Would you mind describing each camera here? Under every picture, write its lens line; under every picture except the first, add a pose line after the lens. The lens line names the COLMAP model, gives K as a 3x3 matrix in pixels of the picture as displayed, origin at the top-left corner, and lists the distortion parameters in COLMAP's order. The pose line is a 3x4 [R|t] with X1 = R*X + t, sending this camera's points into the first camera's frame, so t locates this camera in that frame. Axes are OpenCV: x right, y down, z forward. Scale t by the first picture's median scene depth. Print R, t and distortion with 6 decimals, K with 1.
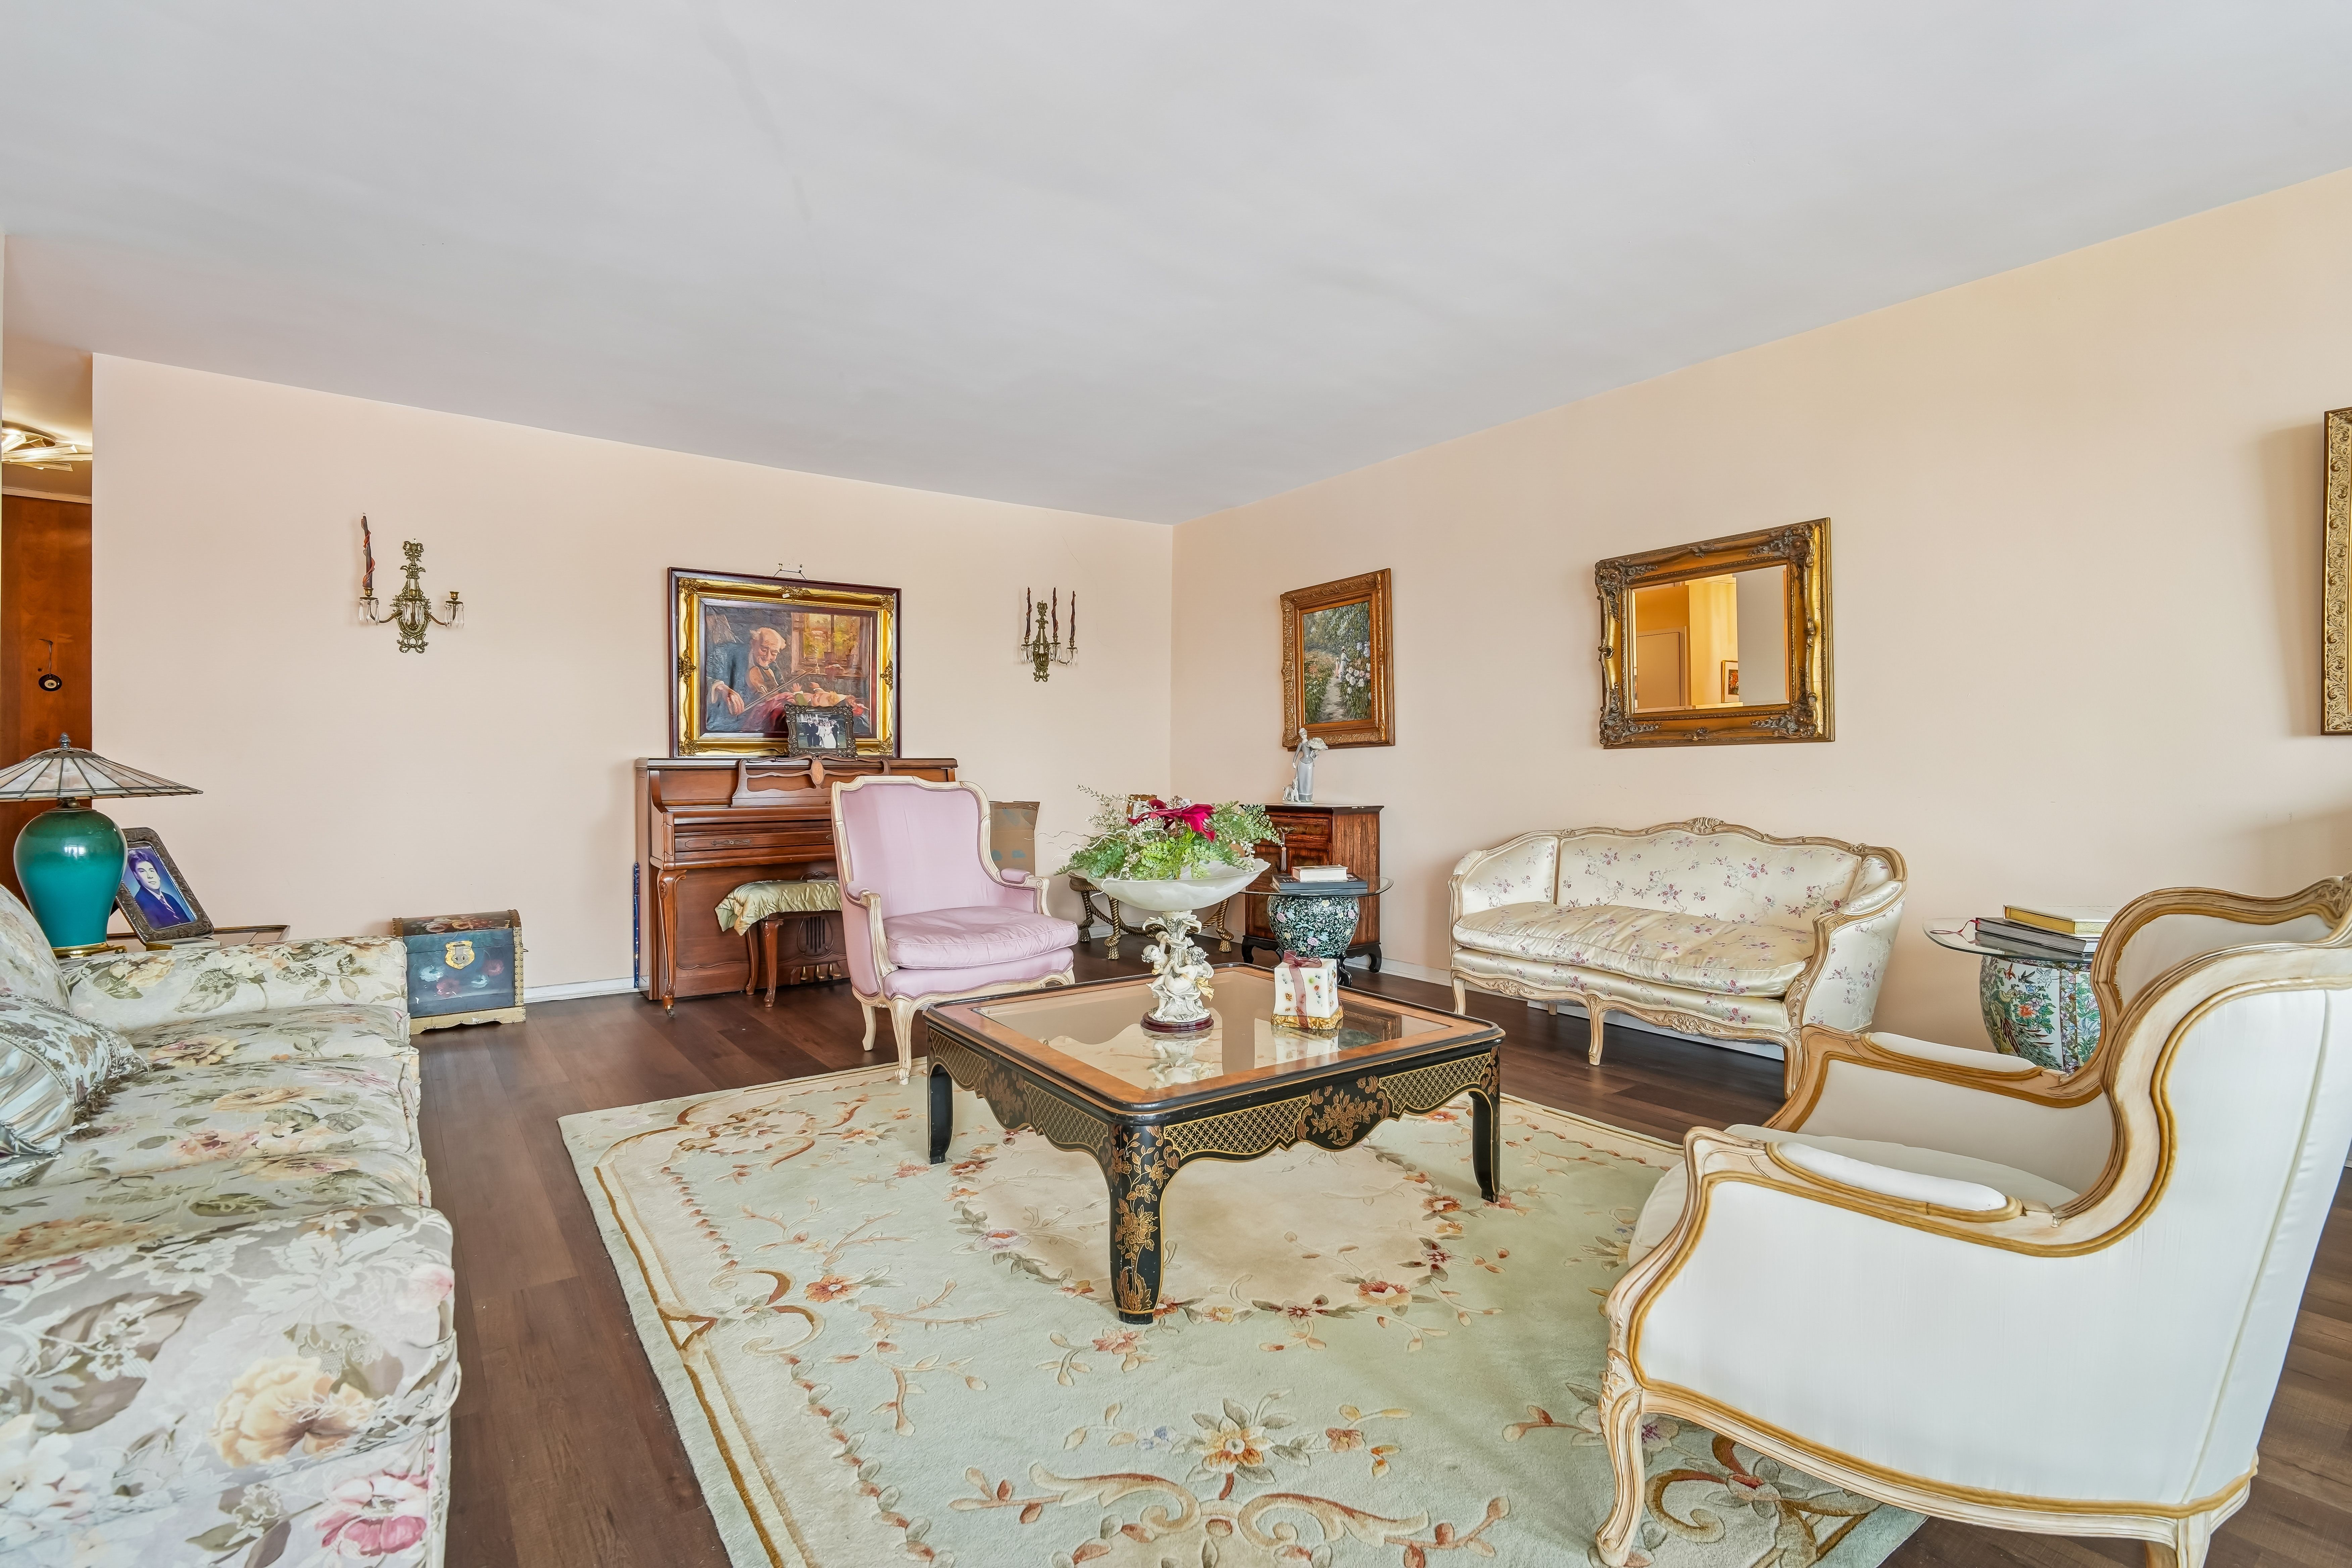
lens RADIAL K [[1087.4, 0, 1176.0], [0, 1087.4, 784.0], [0, 0, 1]] dist [0.000425, -0.000165]
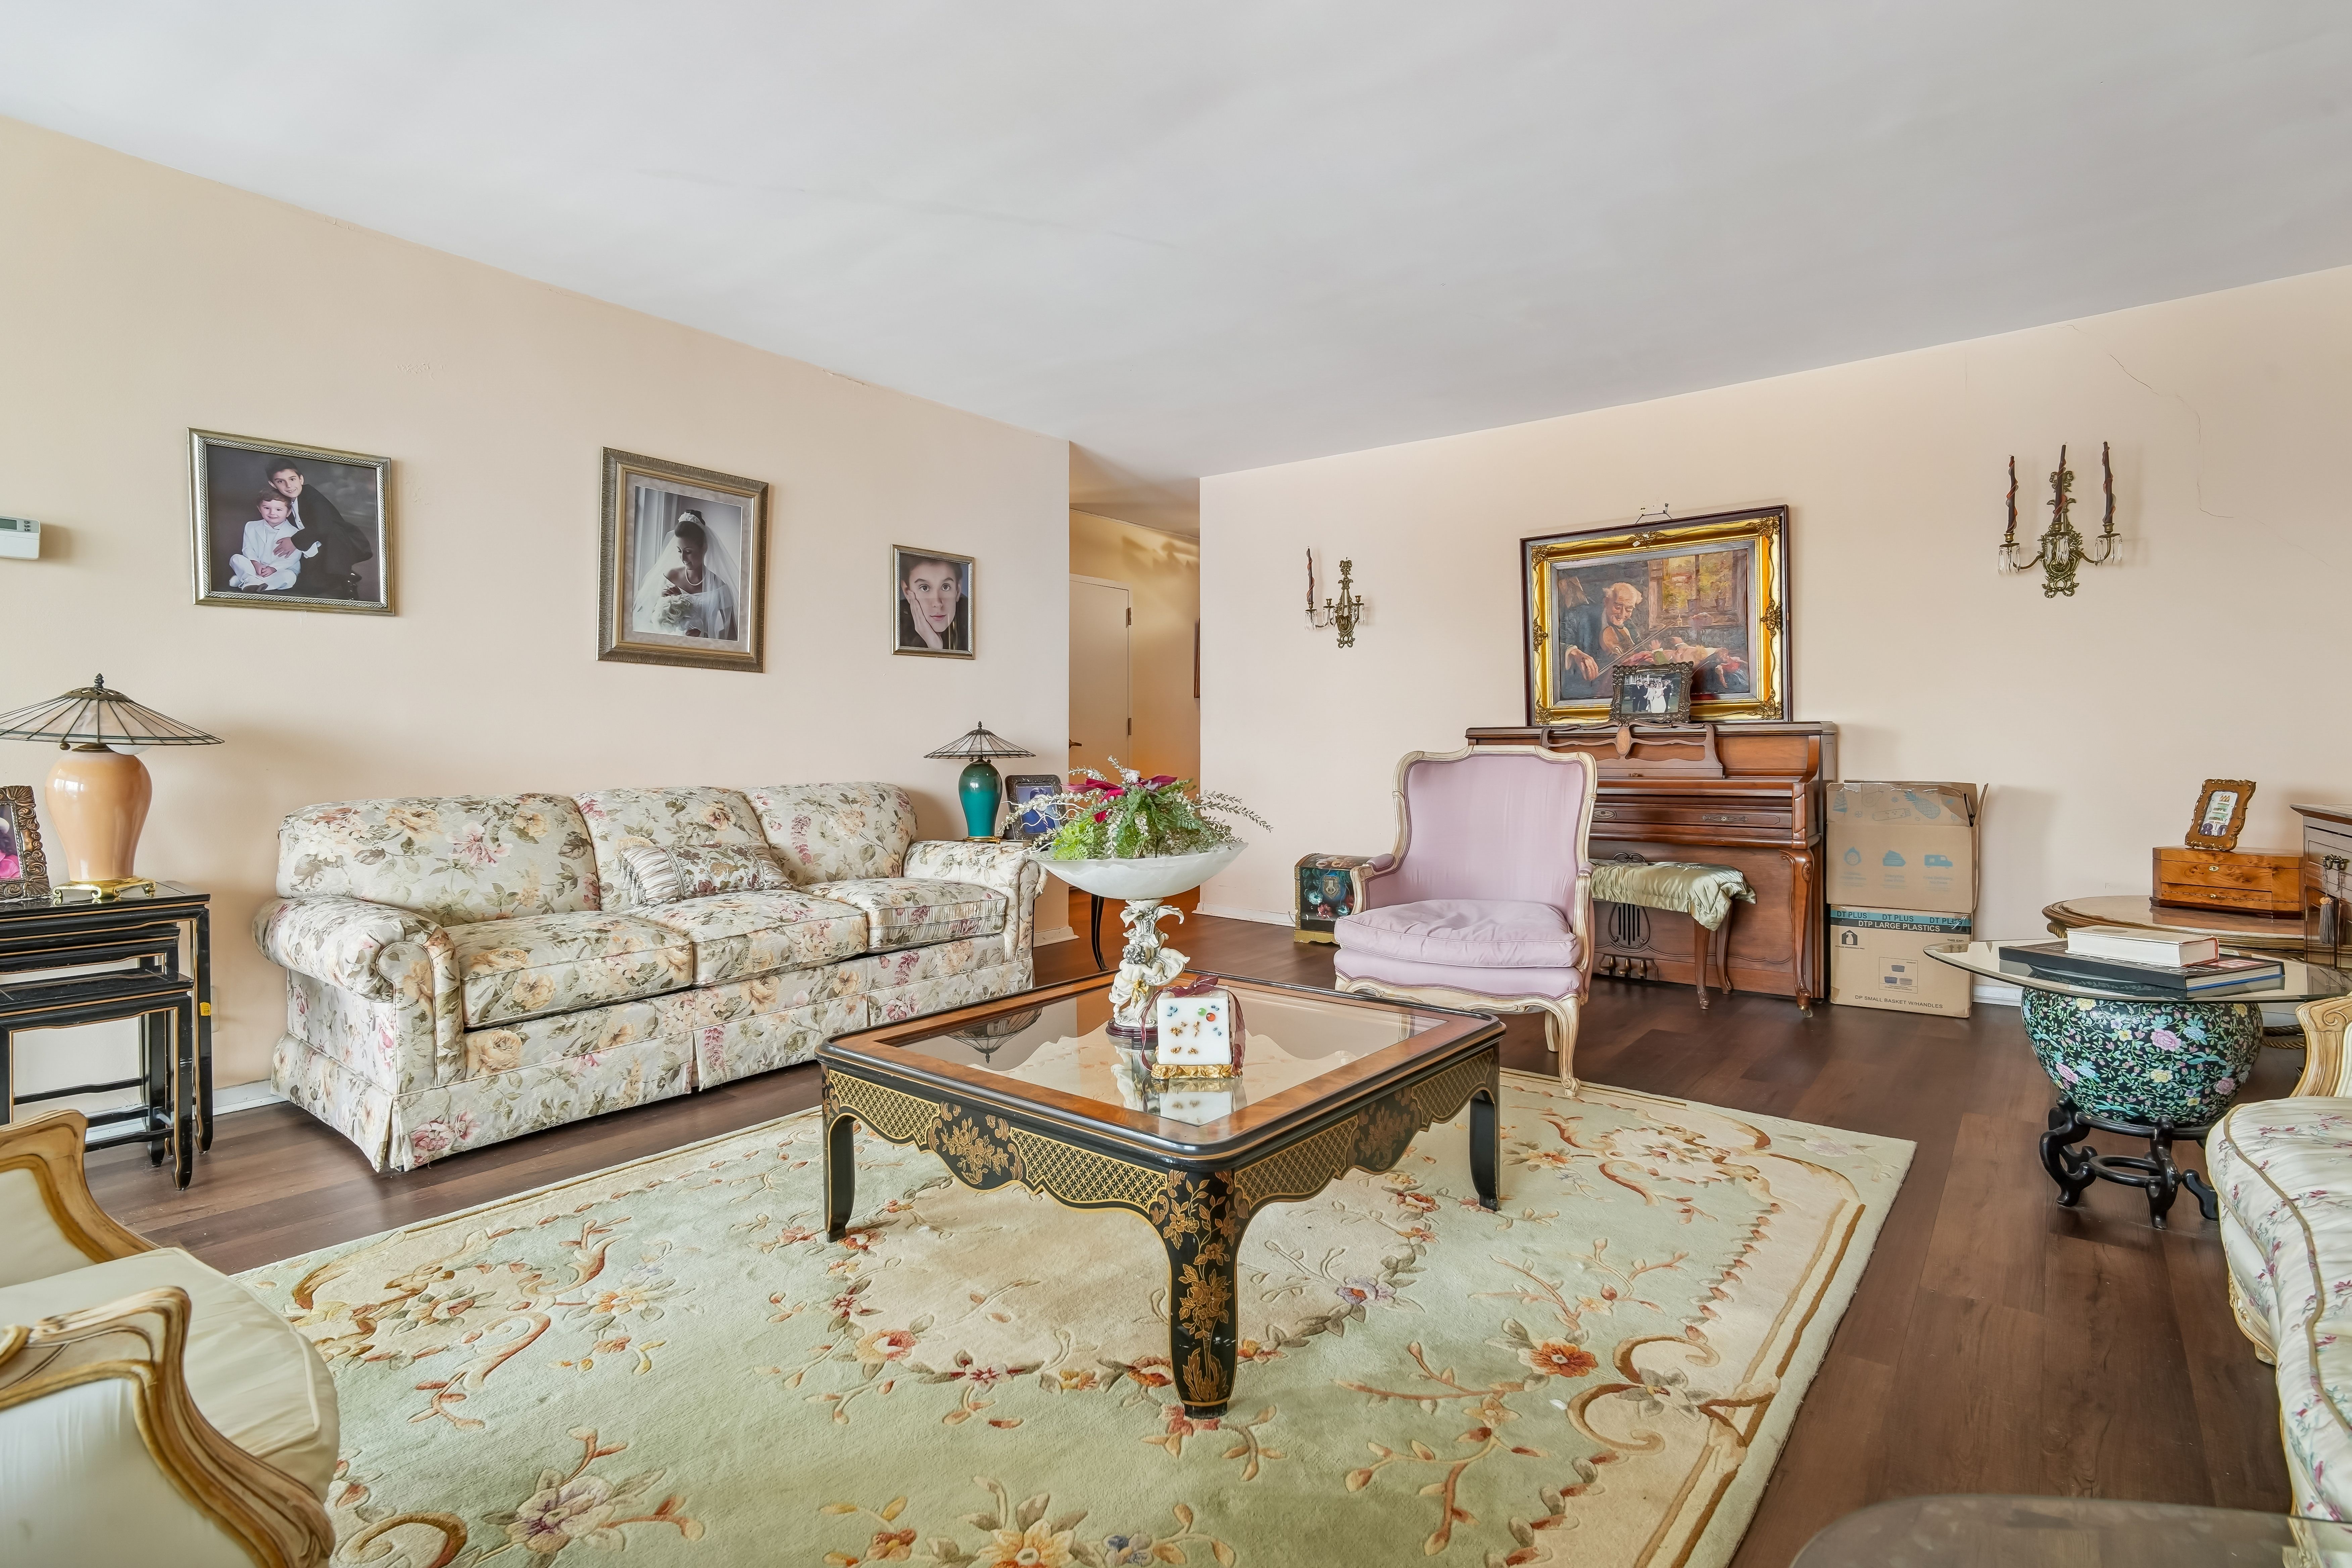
lens RADIAL K [[1154.1, 0, 1167.9], [0, 1154.1, 694.8], [0, 0, 1]] dist [0.036878, 0.000130]
pose [[0.251461, -0.032492, -0.967322, 0.557537], [-0.005441, 0.999373, -0.034983, -0.015245], [0.967852, 0.014060, 0.251126, 0.455275]]
